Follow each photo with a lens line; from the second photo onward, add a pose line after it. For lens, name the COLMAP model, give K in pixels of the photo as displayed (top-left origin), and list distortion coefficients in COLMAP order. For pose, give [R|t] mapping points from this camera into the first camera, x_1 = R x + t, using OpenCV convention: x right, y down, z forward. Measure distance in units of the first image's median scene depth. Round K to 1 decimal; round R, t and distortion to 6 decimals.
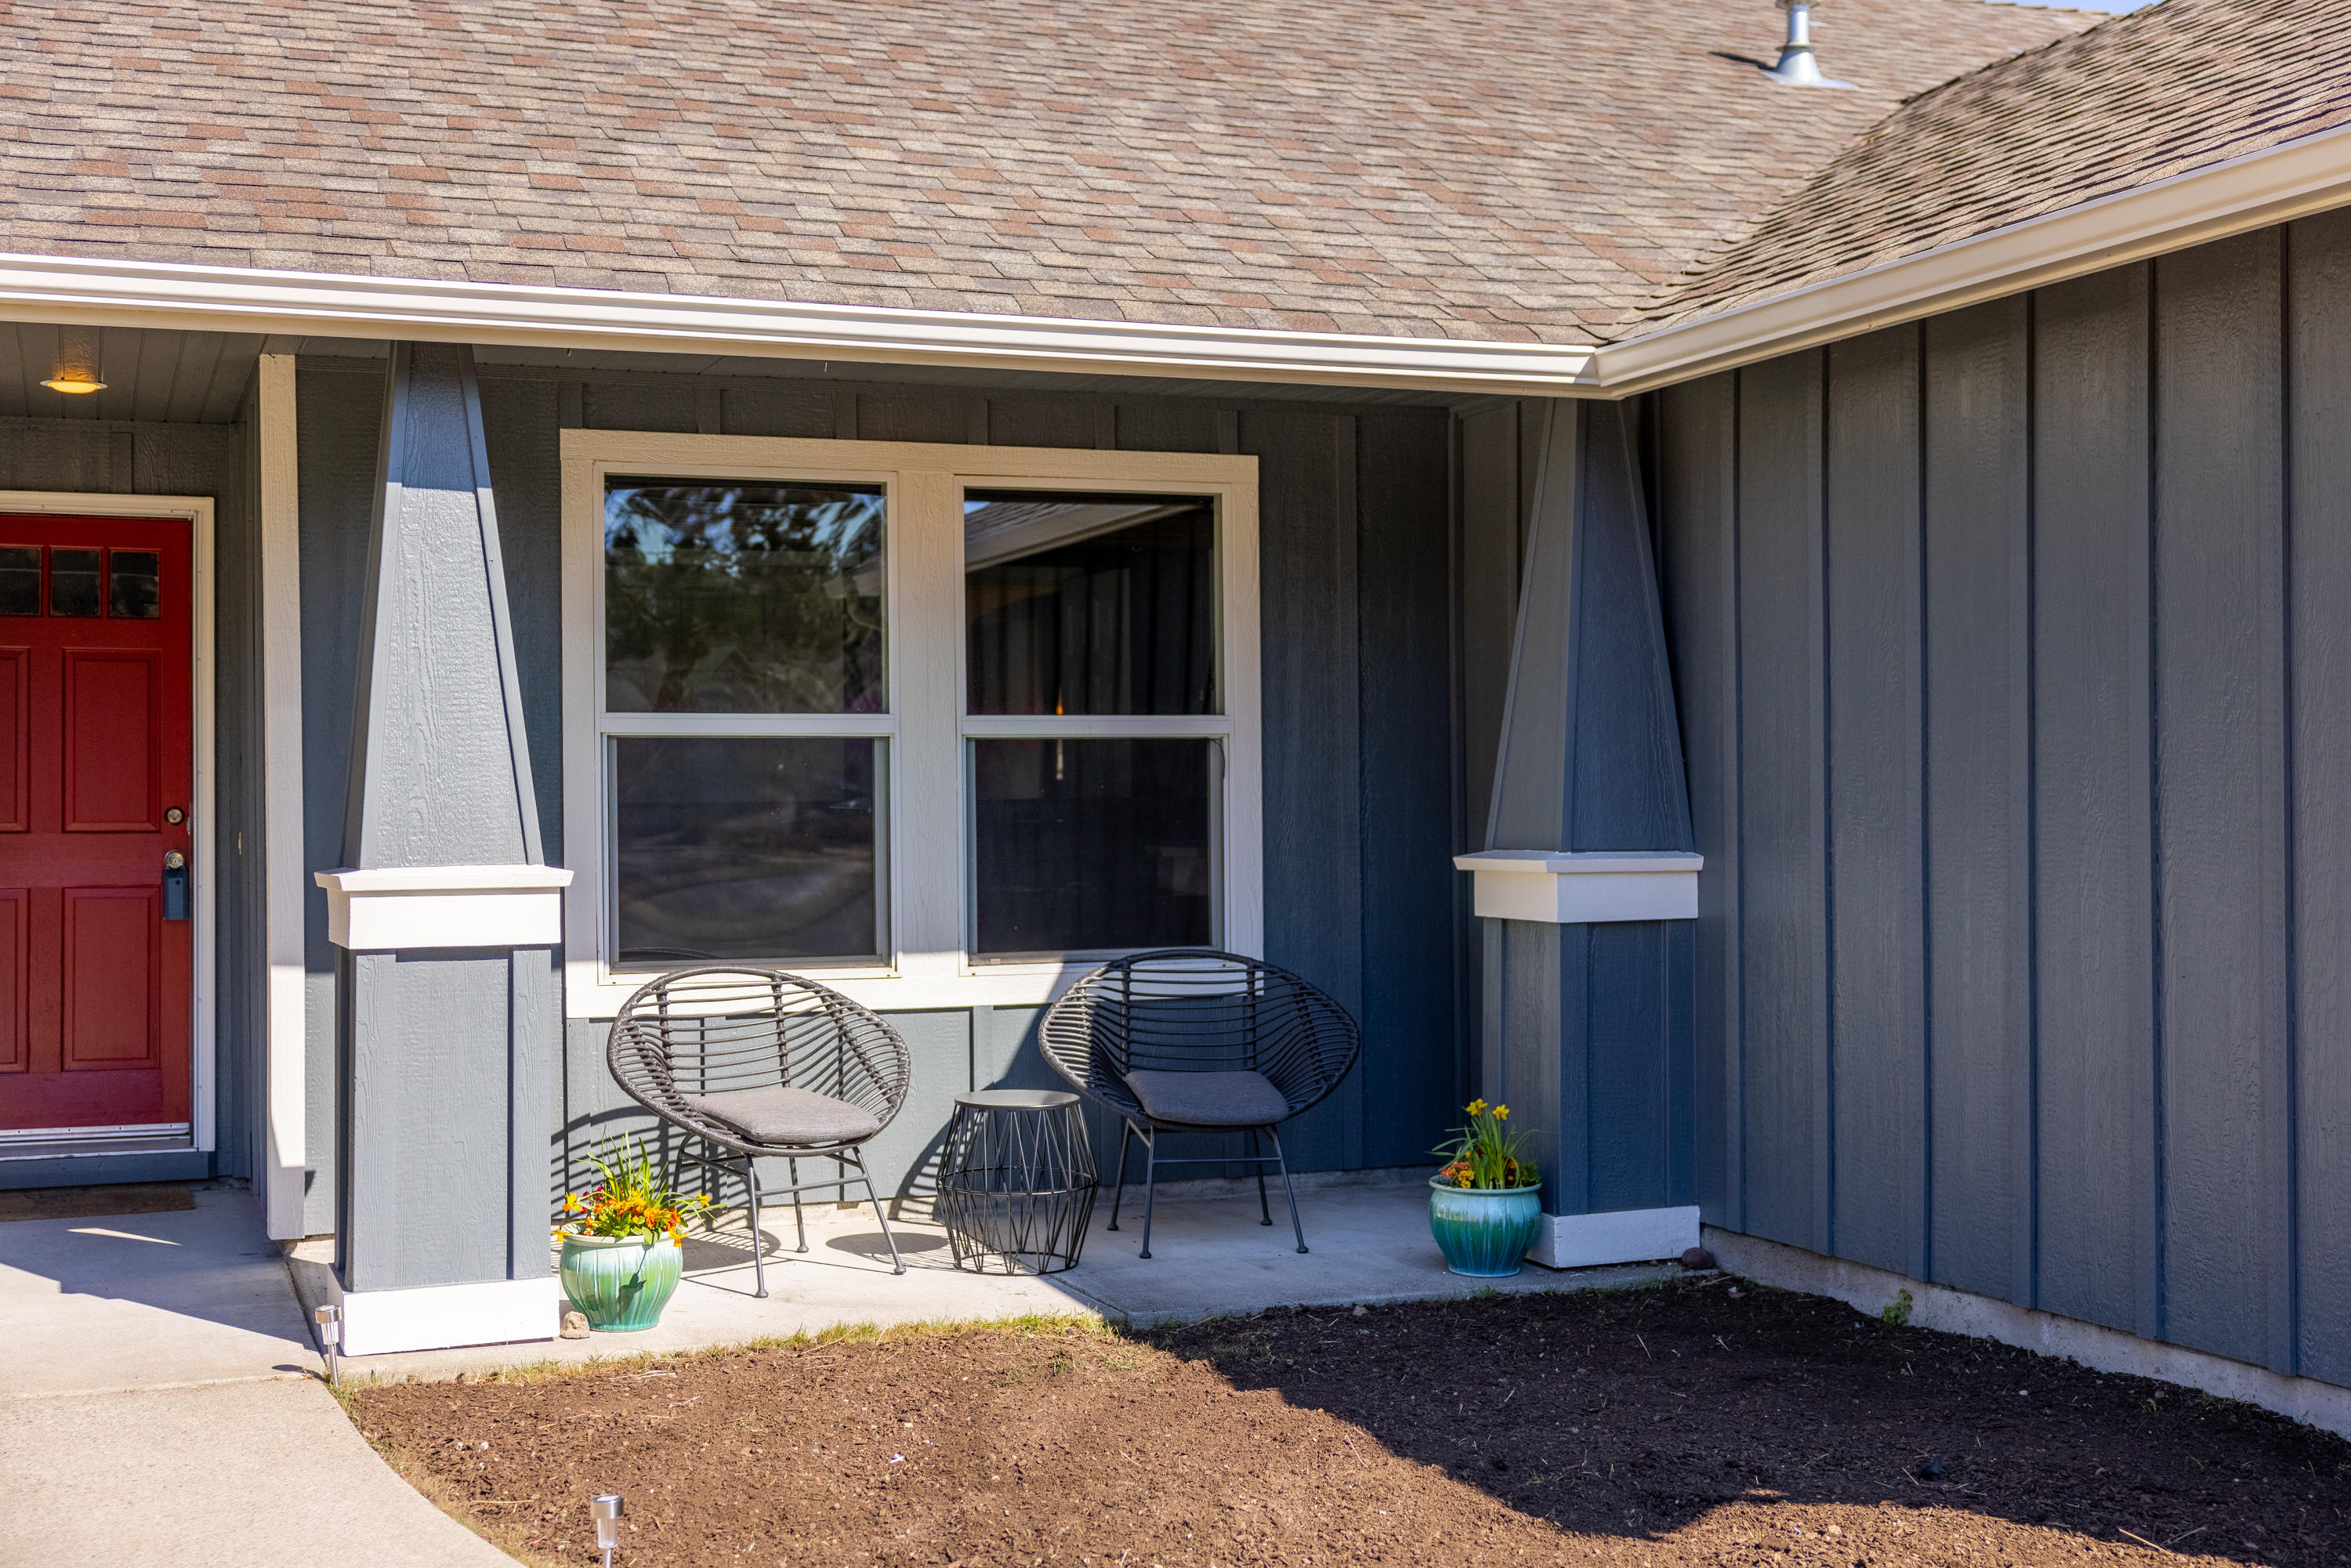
lens RADIAL K [[2837.9, 0, 1175.5], [0, 2837.9, 784.0], [0, 0, 1]] dist [0.007578, 0.008564]
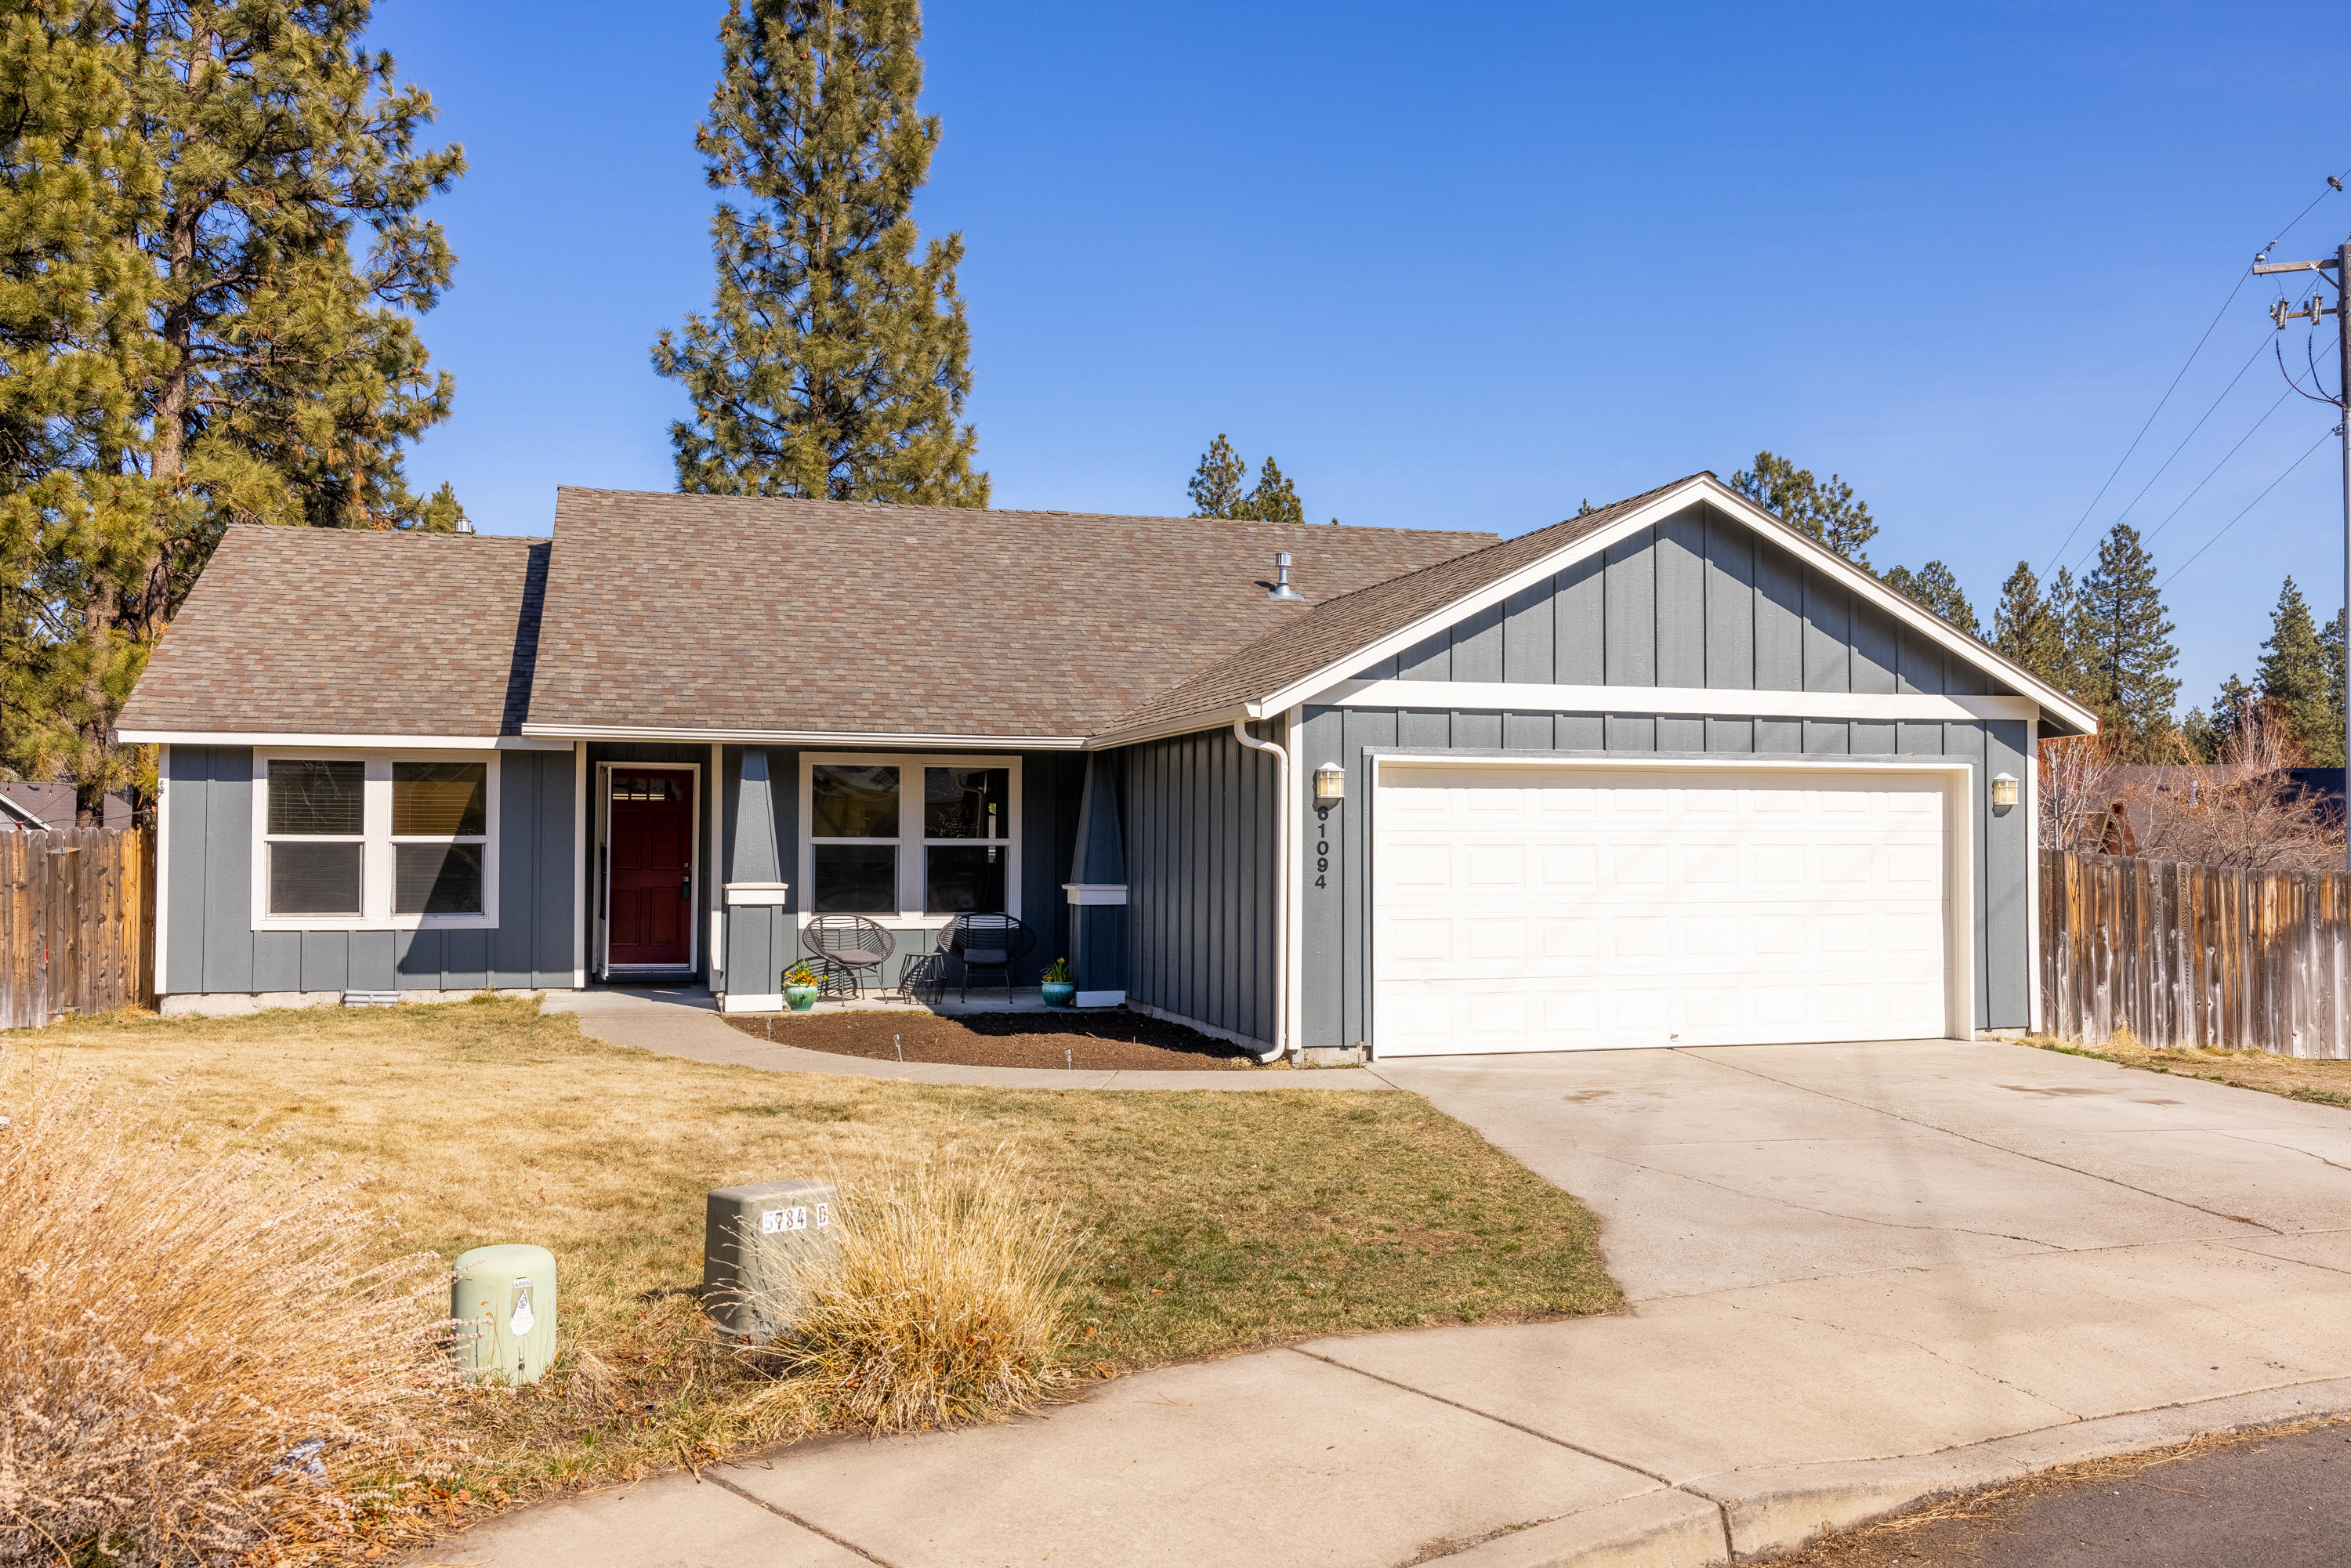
lens RADIAL K [[2038.1, 0, 1175.5], [0, 2038.1, 784.0], [0, 0, 1]] dist [-0.004551, 0.010831]
pose [[0.994083, 0.009358, -0.108220, 0.494340], [-0.012061, 0.999631, -0.024349, -0.036053], [0.107952, 0.025510, 0.993829, -1.364689]]
